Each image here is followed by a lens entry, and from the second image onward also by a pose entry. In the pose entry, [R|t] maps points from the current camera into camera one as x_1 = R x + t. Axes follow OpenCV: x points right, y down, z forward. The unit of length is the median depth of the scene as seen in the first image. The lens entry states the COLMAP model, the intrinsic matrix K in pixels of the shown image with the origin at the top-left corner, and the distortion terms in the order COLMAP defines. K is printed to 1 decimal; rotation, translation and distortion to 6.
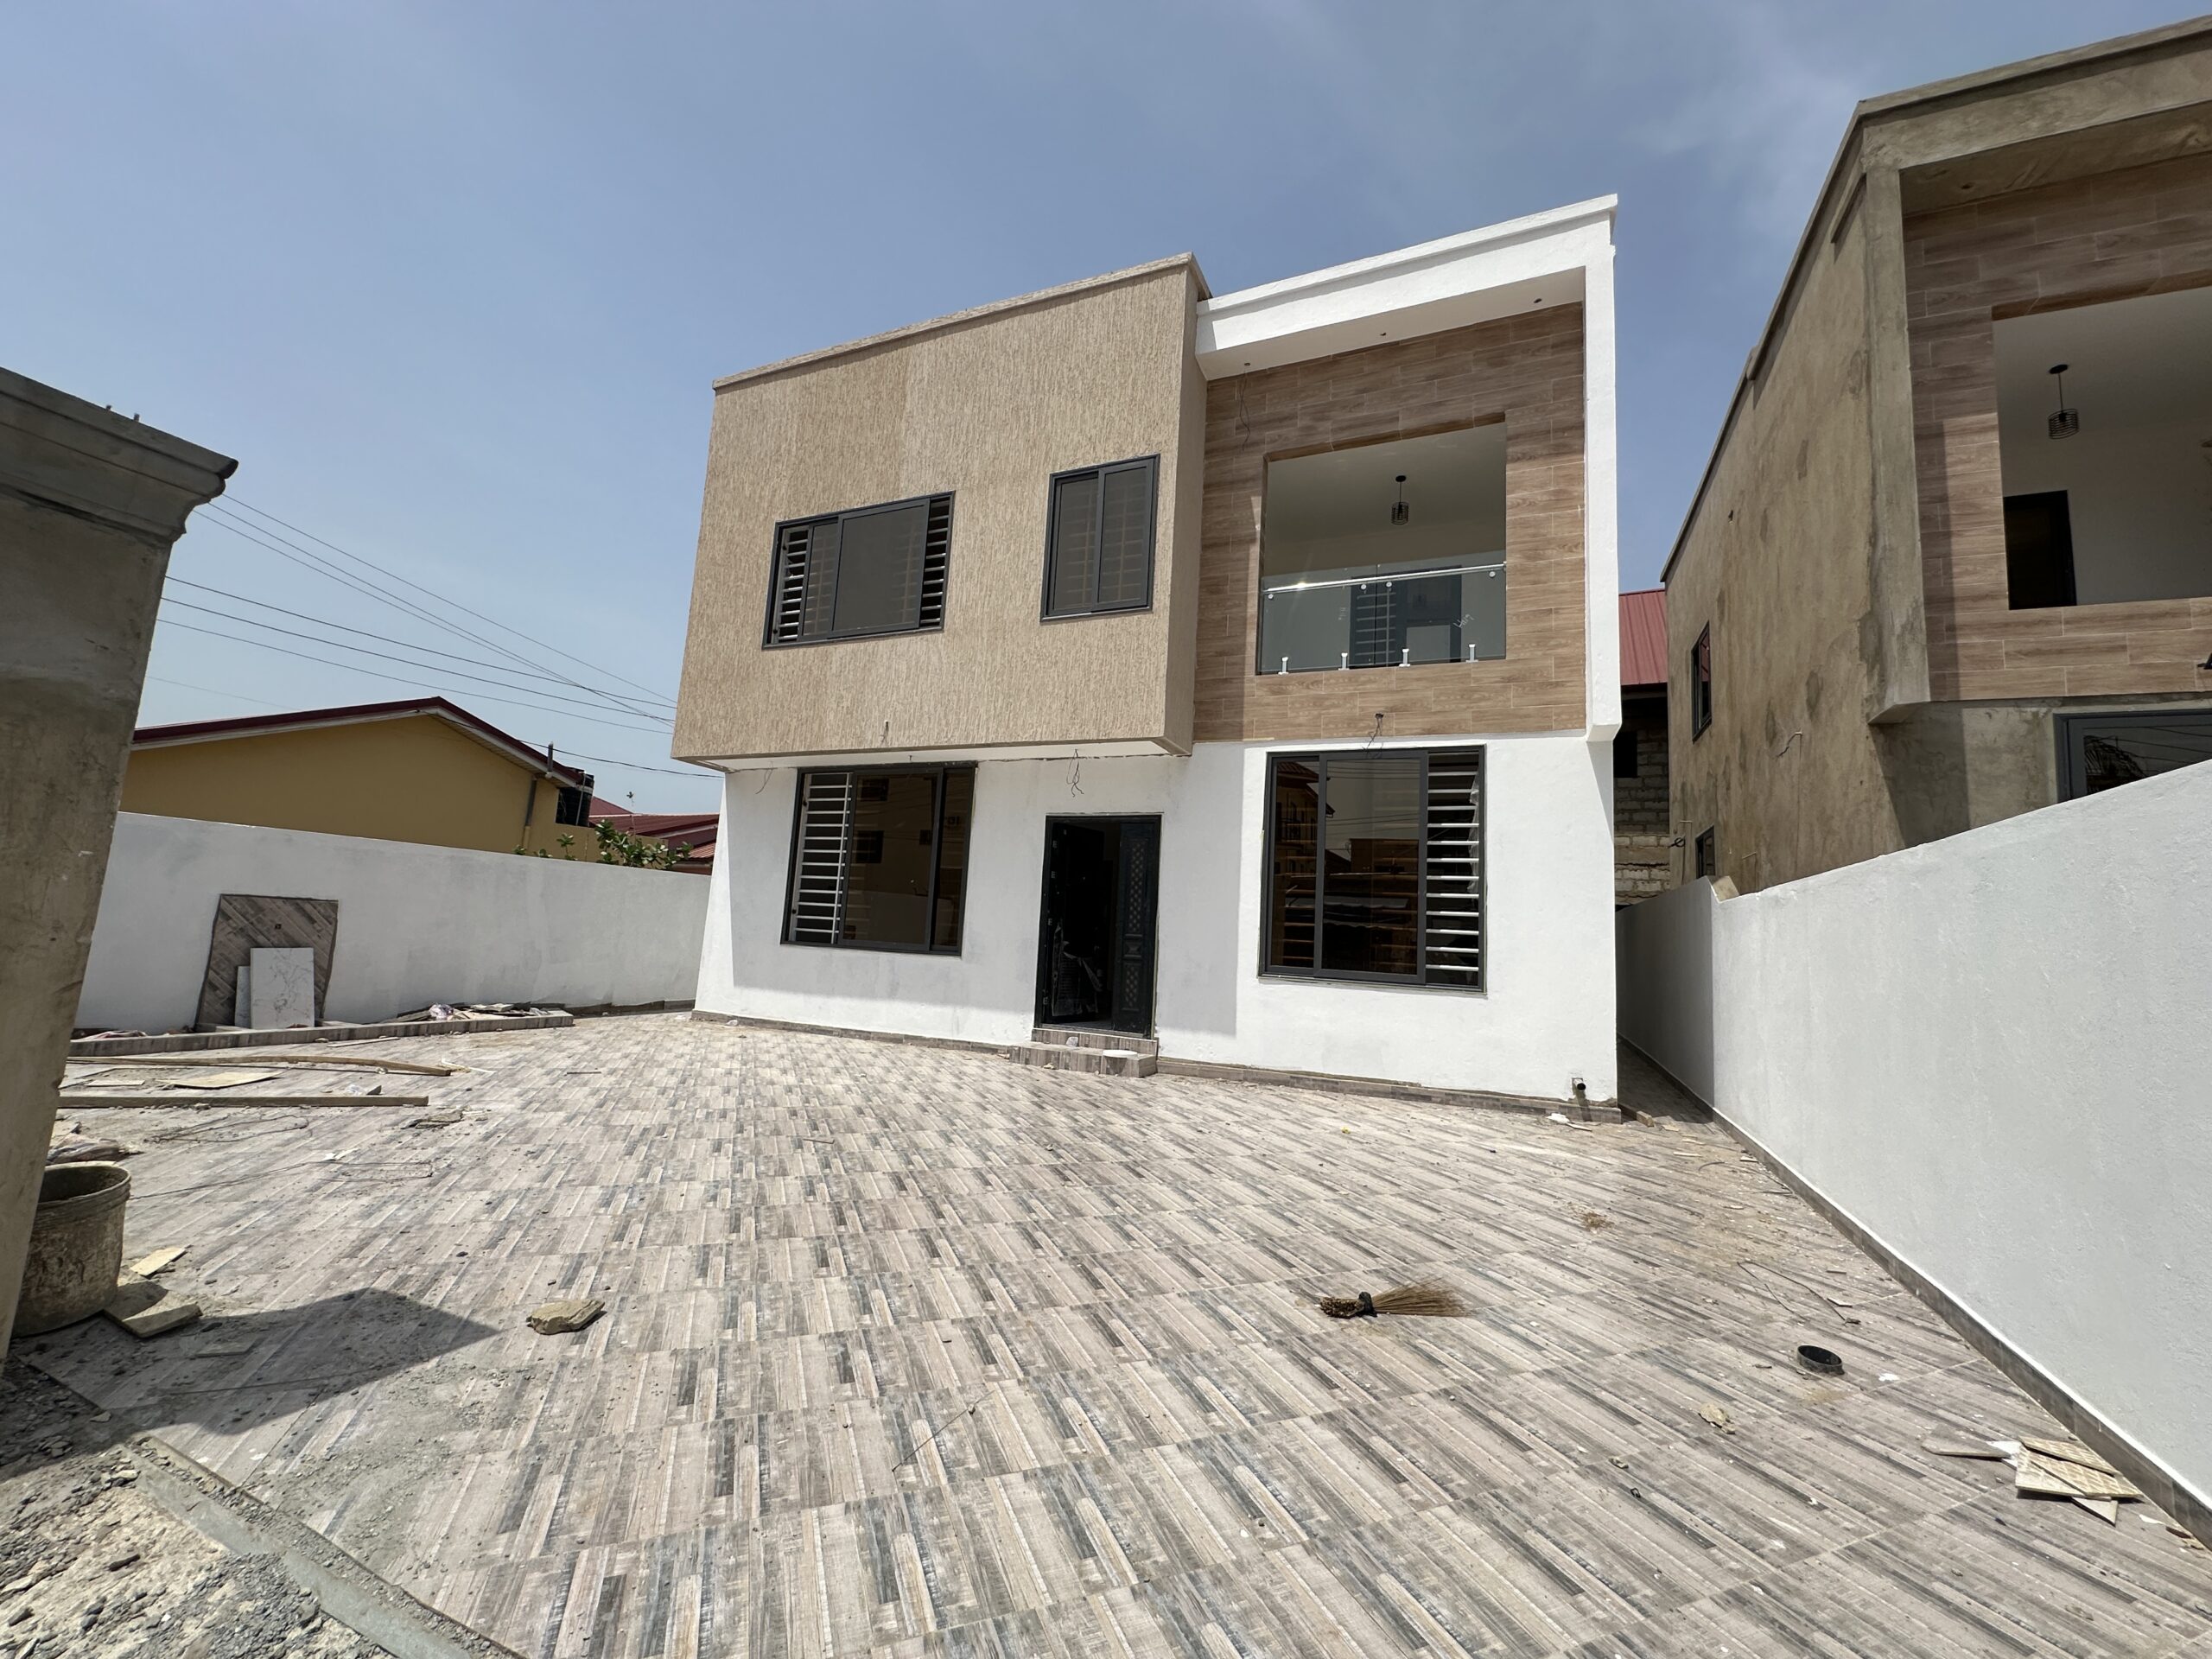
lens RADIAL K [[884.9, 0, 1102.2], [0, 884.9, 829.7], [0, 0, 1]] dist [-0.003225, 0.000978]
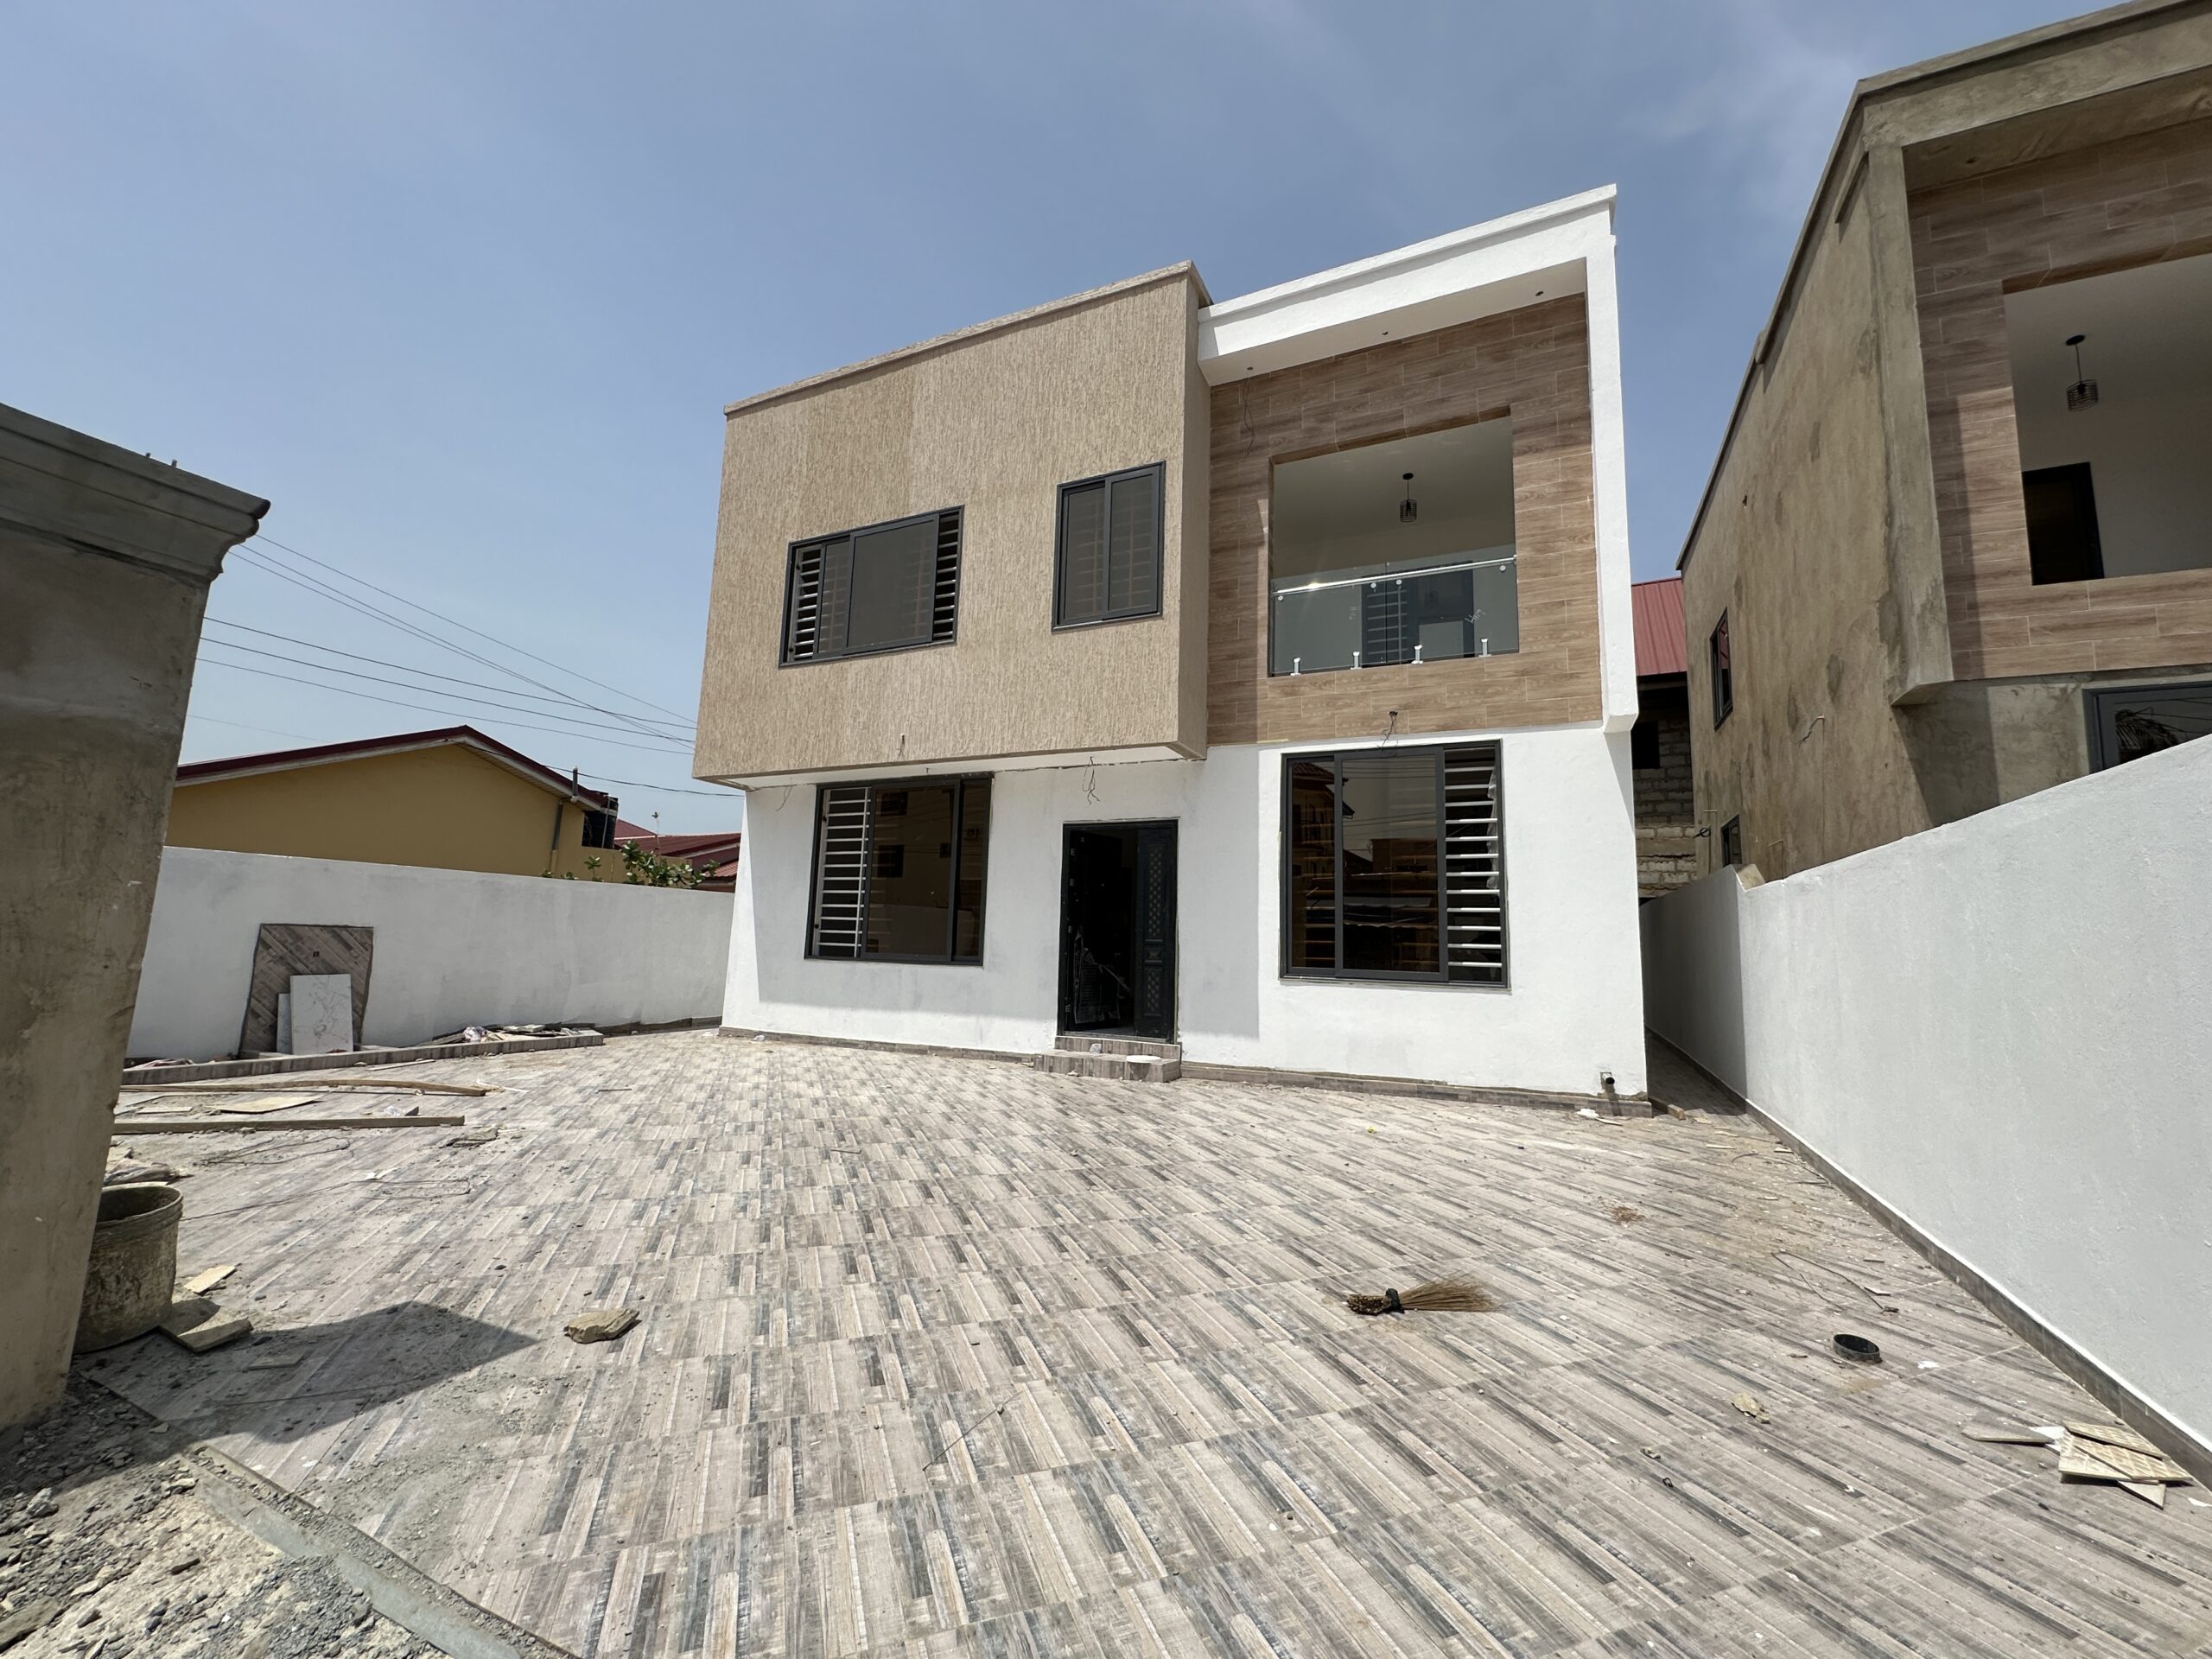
lens RADIAL K [[884.9, 0, 1102.1], [0, 884.9, 829.7], [0, 0, 1]] dist [-0.003225, 0.000978]
pose [[0.999332, -0.029333, -0.021810, 0.003187], [0.029132, 0.999531, -0.009474, 0.002103], [0.022078, 0.008833, 0.999717, -0.004221]]
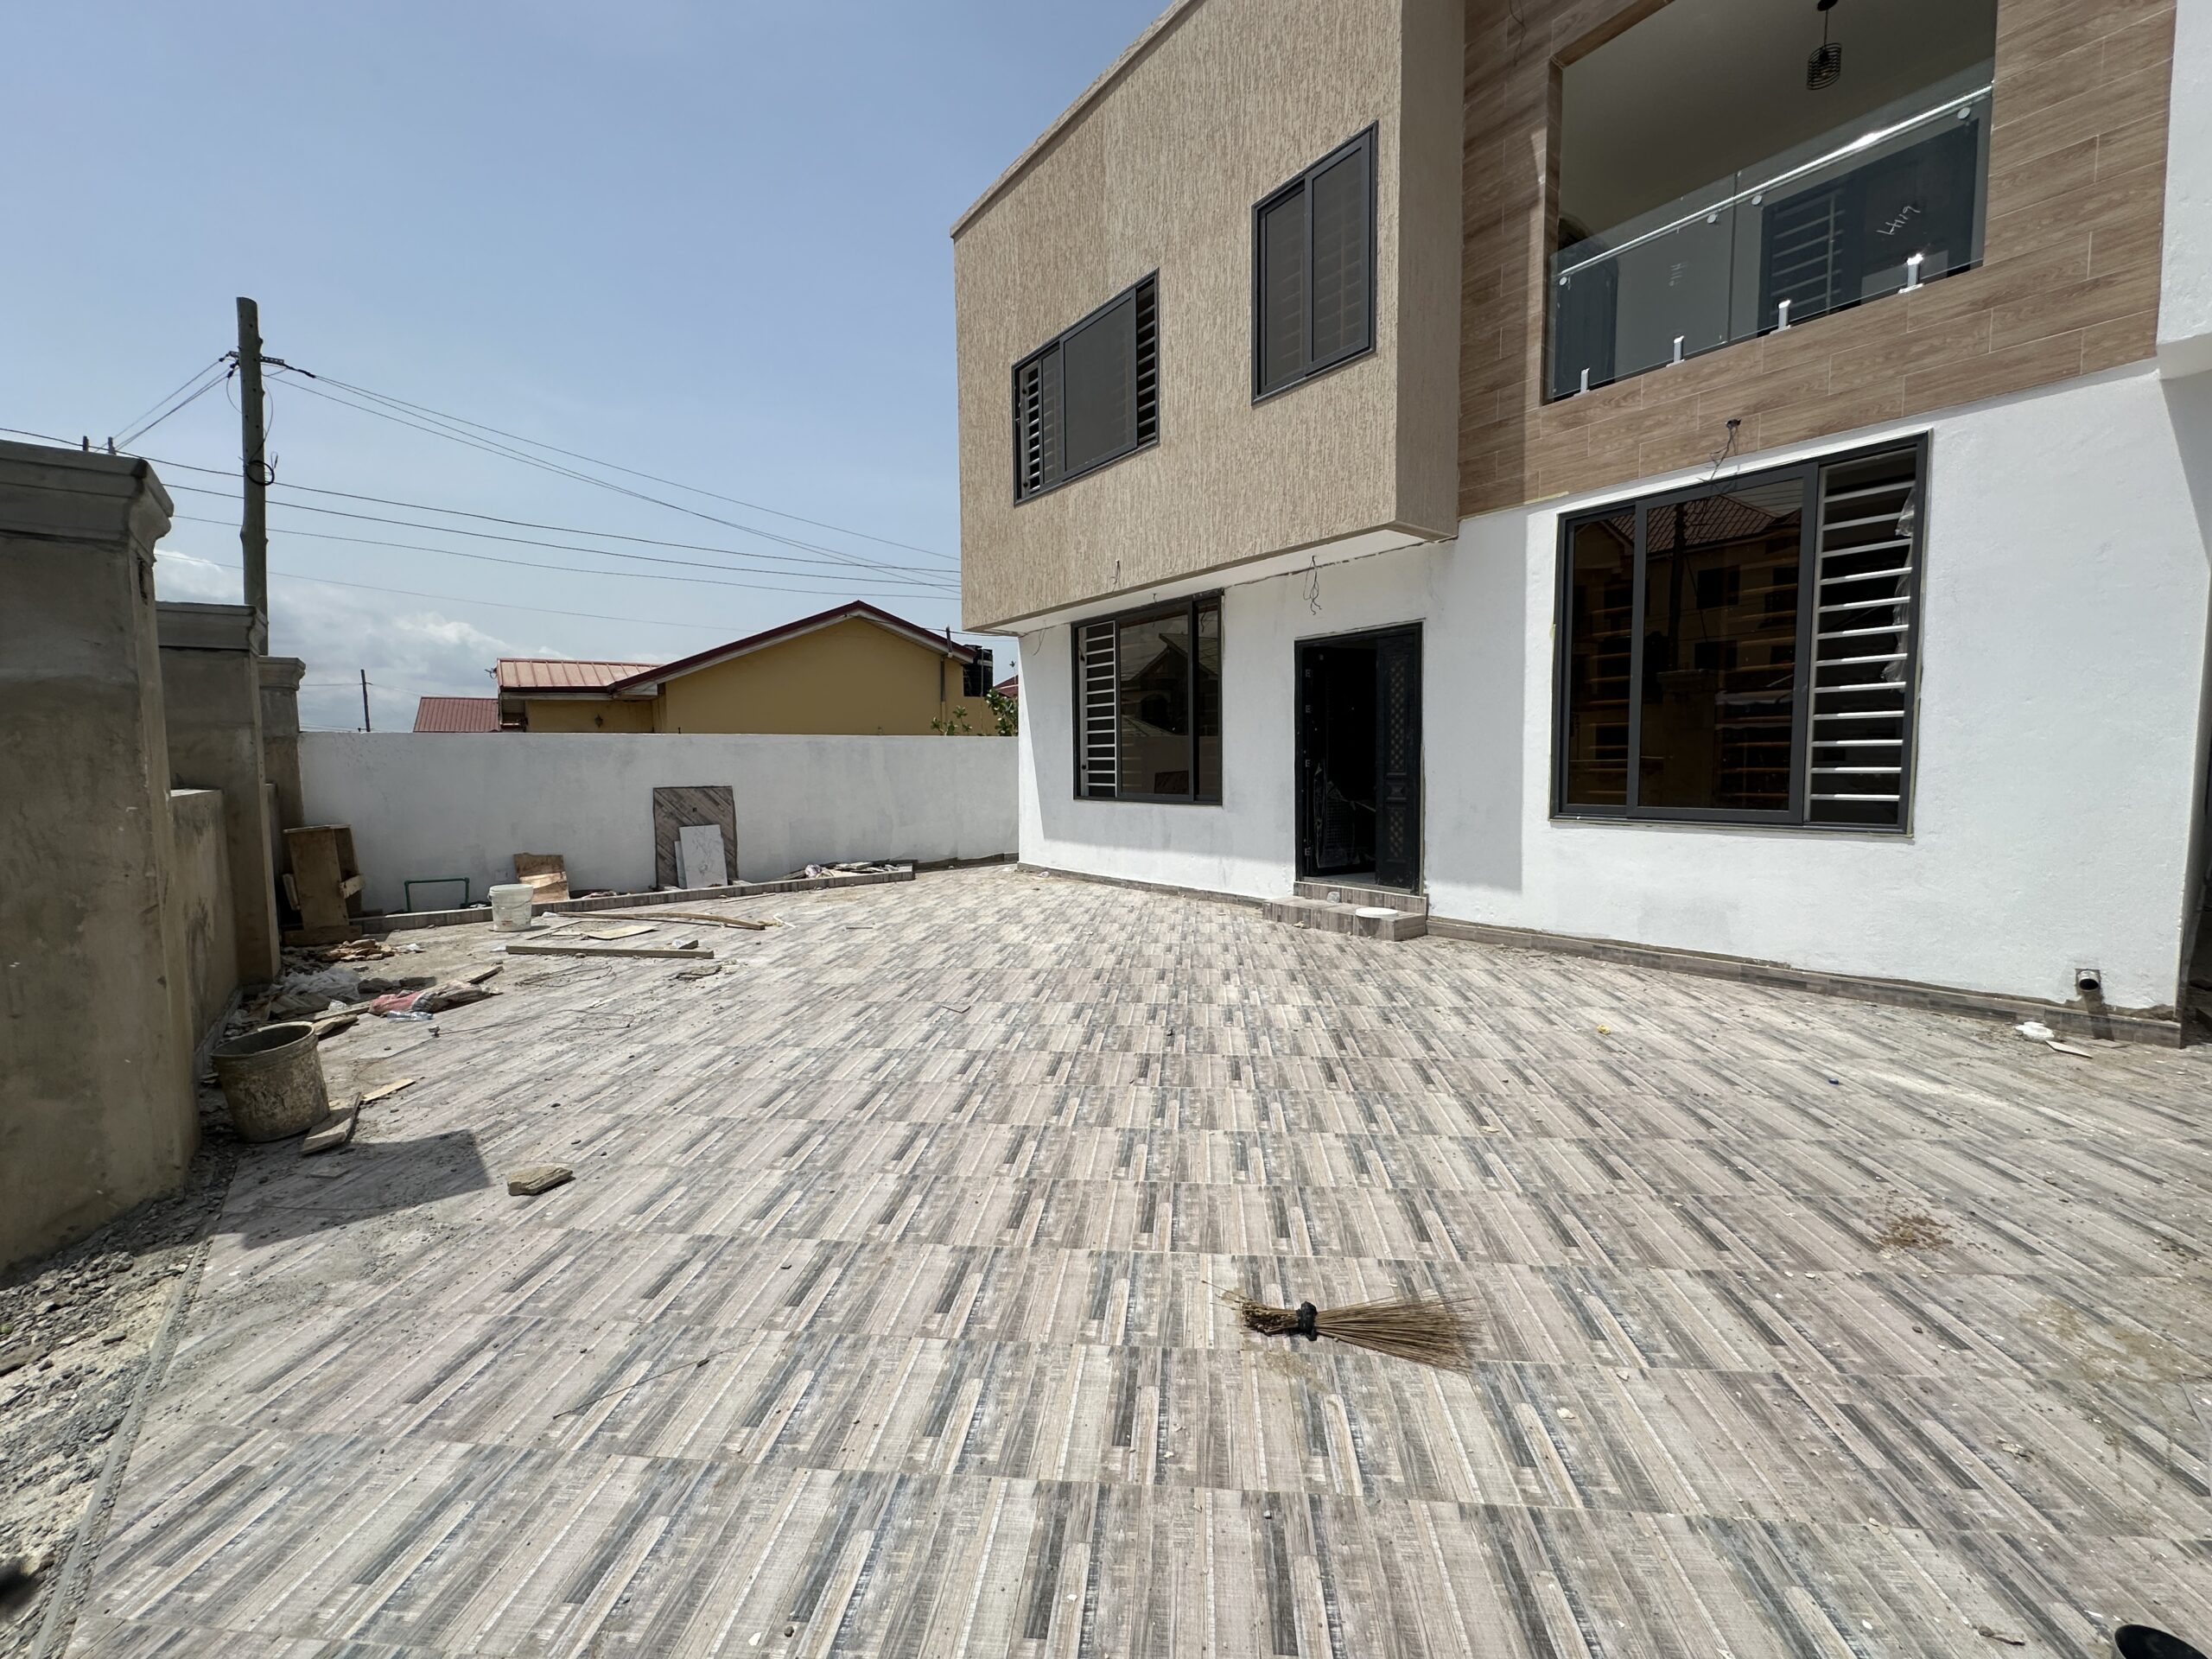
lens RADIAL K [[884.9, 0, 1093.9], [0, 884.9, 831.8], [0, 0, 1]] dist [-0.003225, 0.000978]
pose [[0.878998, -0.030973, -0.475819, 0.212366], [0.120603, 0.979883, 0.159010, 0.007444], [0.461322, -0.197155, 0.865050, 0.162427]]
